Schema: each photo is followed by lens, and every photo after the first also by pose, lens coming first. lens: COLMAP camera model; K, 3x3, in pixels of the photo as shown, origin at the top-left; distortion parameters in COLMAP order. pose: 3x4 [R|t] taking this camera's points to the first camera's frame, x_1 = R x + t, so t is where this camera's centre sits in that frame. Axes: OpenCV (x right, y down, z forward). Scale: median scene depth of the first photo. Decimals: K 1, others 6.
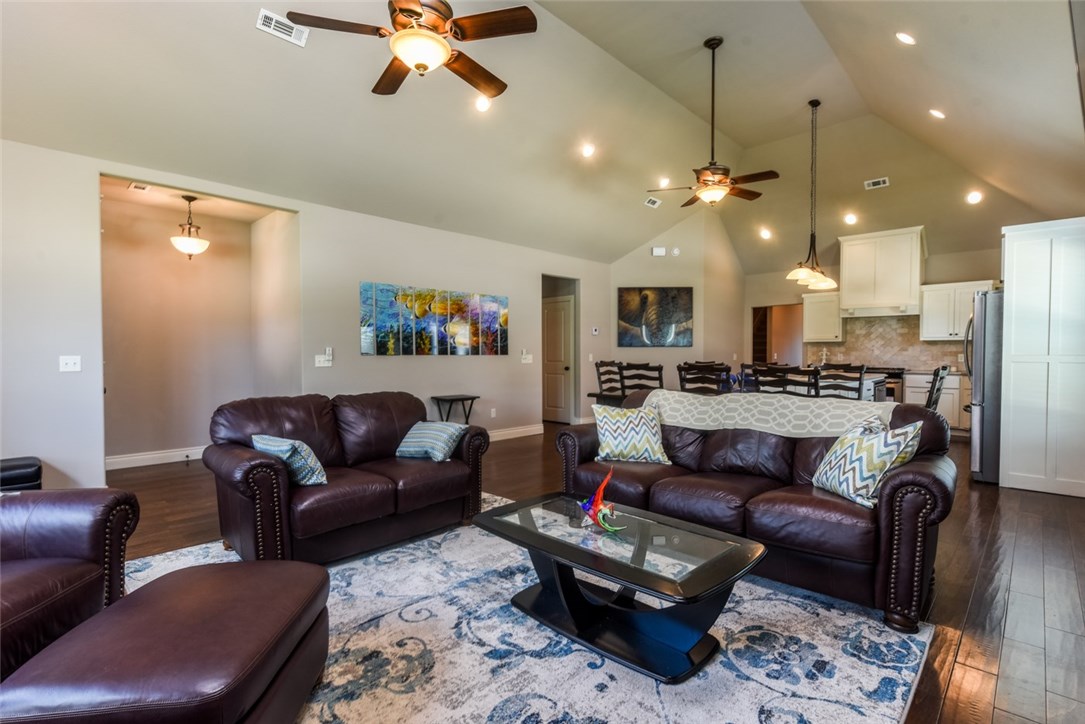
lens RADIAL K [[506.9, 0, 539.5], [0, 506.9, 364.5], [0, 0, 1]] dist [0.001825, 0.000201]
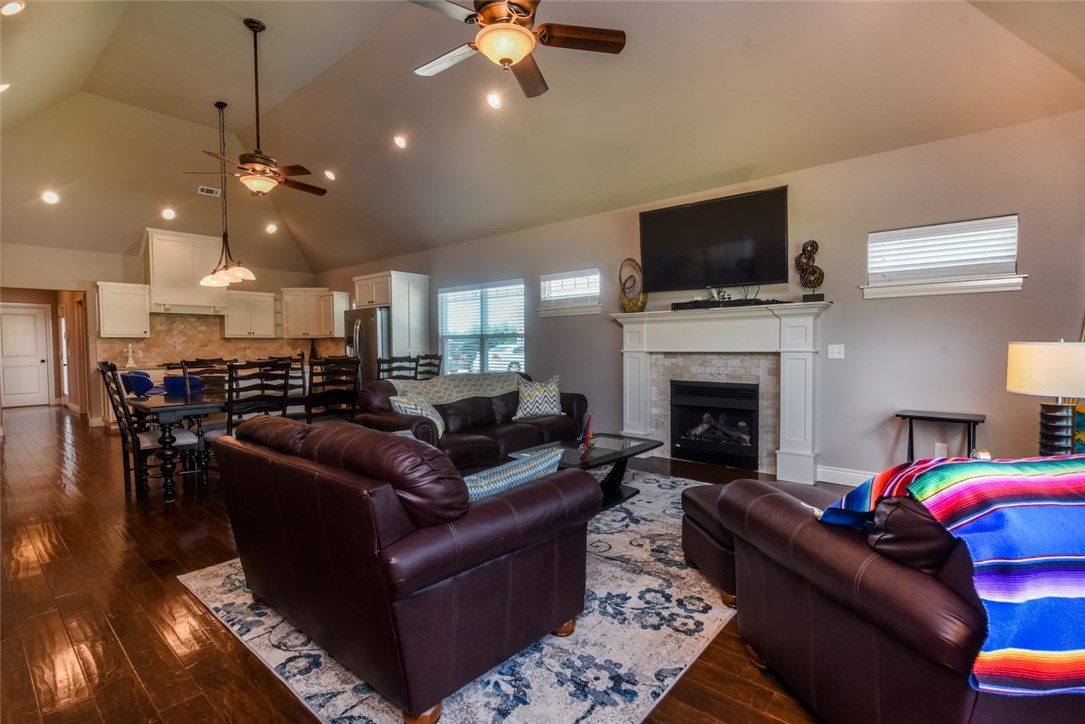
lens RADIAL K [[506.9, 0, 545.1], [0, 506.9, 362.0], [0, 0, 1]] dist [0.001825, 0.000201]
pose [[-0.065264, -0.033407, 0.997309, -0.443245], [0.033662, 0.998797, 0.035660, -0.008744], [-0.997300, 0.035899, -0.064061, 0.353384]]
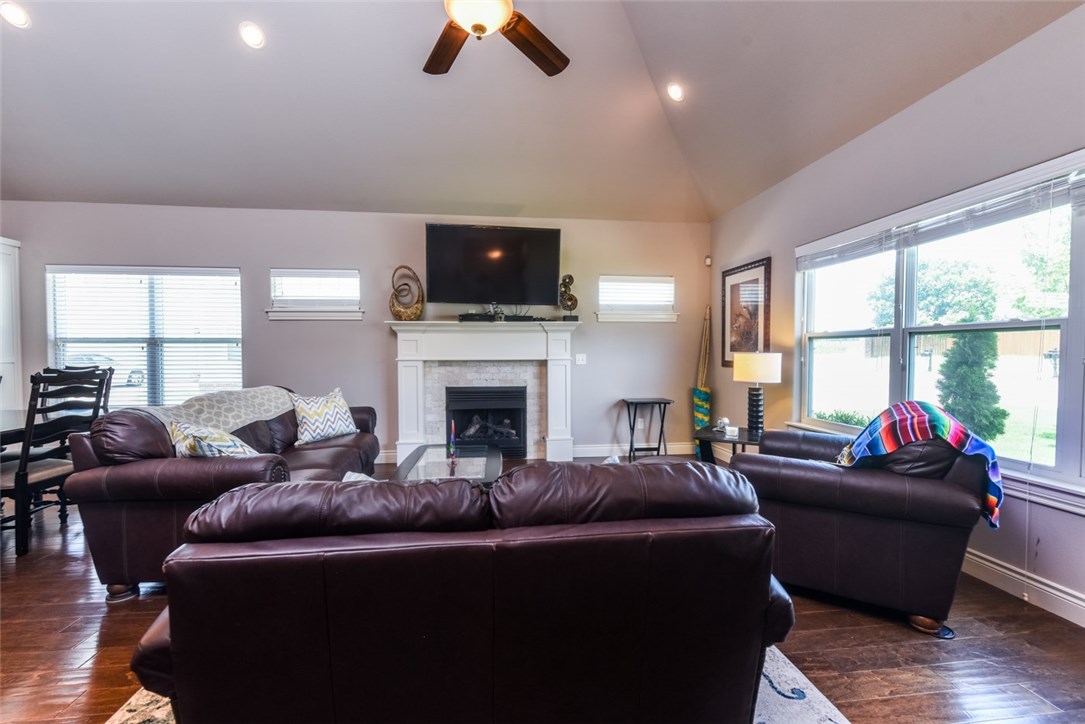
lens RADIAL K [[450.4, 0, 541.8], [0, 450.4, 360.6], [0, 0, 1]] dist [0.002599, -0.000346]
pose [[-0.779404, -0.009316, 0.626452, -0.284123], [0.017362, 0.999184, 0.036460, -0.012703], [-0.626281, 0.039293, -0.778607, 0.550427]]
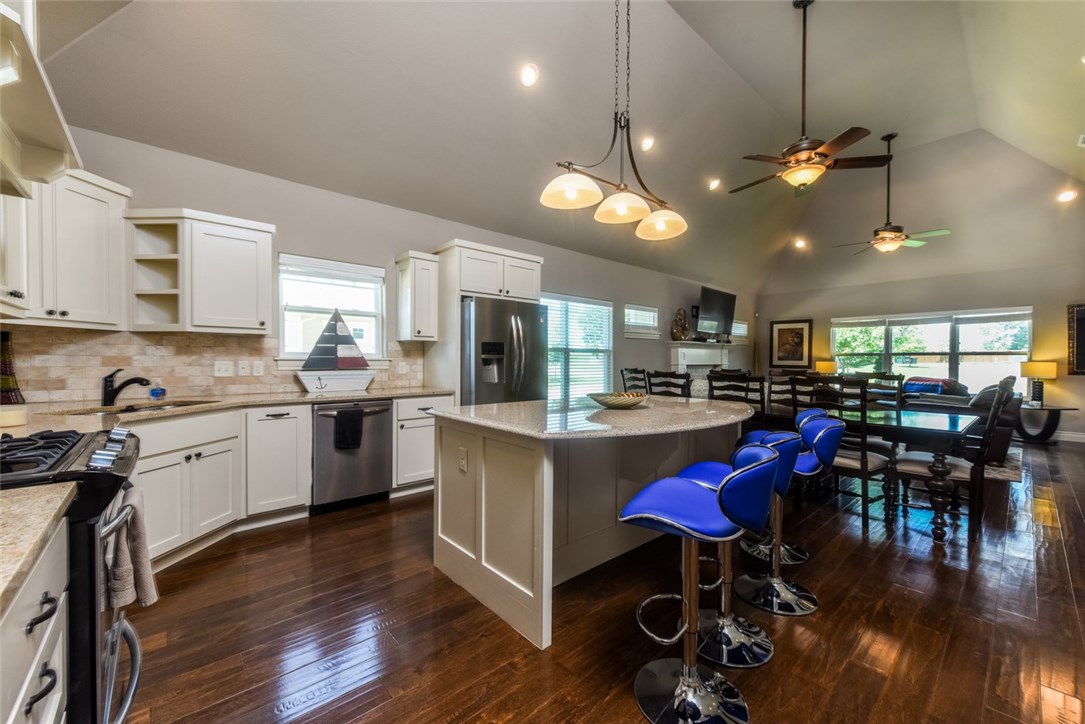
lens RADIAL K [[426.3, 0, 542.3], [0, 426.3, 364.8], [0, 0, 1]] dist [0.003613, -0.000185]
pose [[-0.997335, -0.005911, 0.072720, 0.479383], [-0.003261, 0.999328, 0.036503, -0.027994], [-0.072887, 0.036169, -0.996684, 1.168203]]
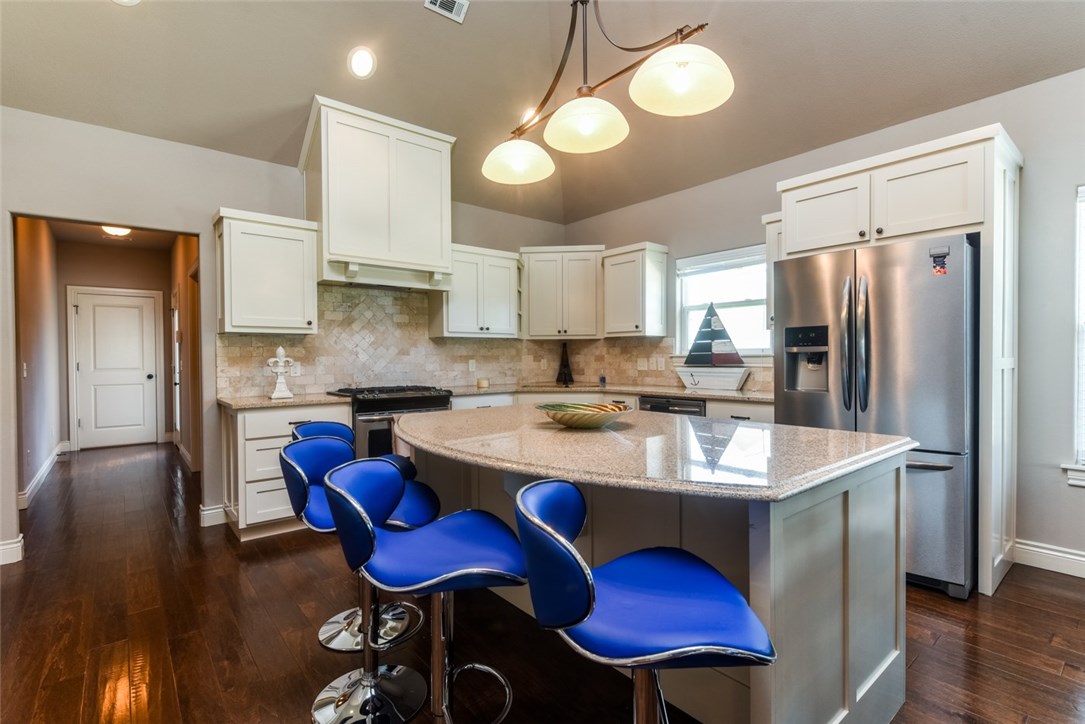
lens RADIAL K [[506.9, 0, 546.3], [0, 506.9, 361.8], [0, 0, 1]] dist [0.001825, 0.000201]
pose [[0.097515, -0.011647, 0.995166, 0.182444], [0.032317, 0.999441, 0.008530, -0.019633], [-0.994709, 0.031329, 0.097837, 0.825727]]
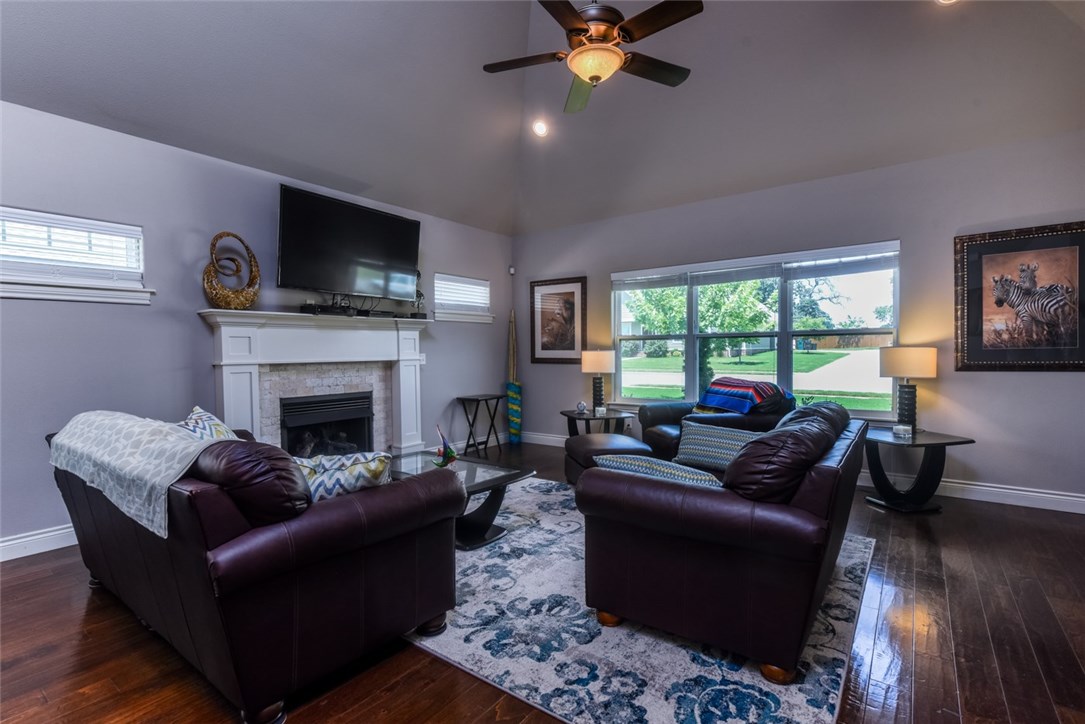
lens RADIAL K [[506.9, 0, 543.8], [0, 506.9, 360.7], [0, 0, 1]] dist [0.001825, 0.000201]
pose [[-0.990517, 0.013333, -0.136742, 0.008836], [0.007276, 0.998974, 0.044692, -0.017720], [0.137198, 0.043274, -0.989598, 0.720784]]
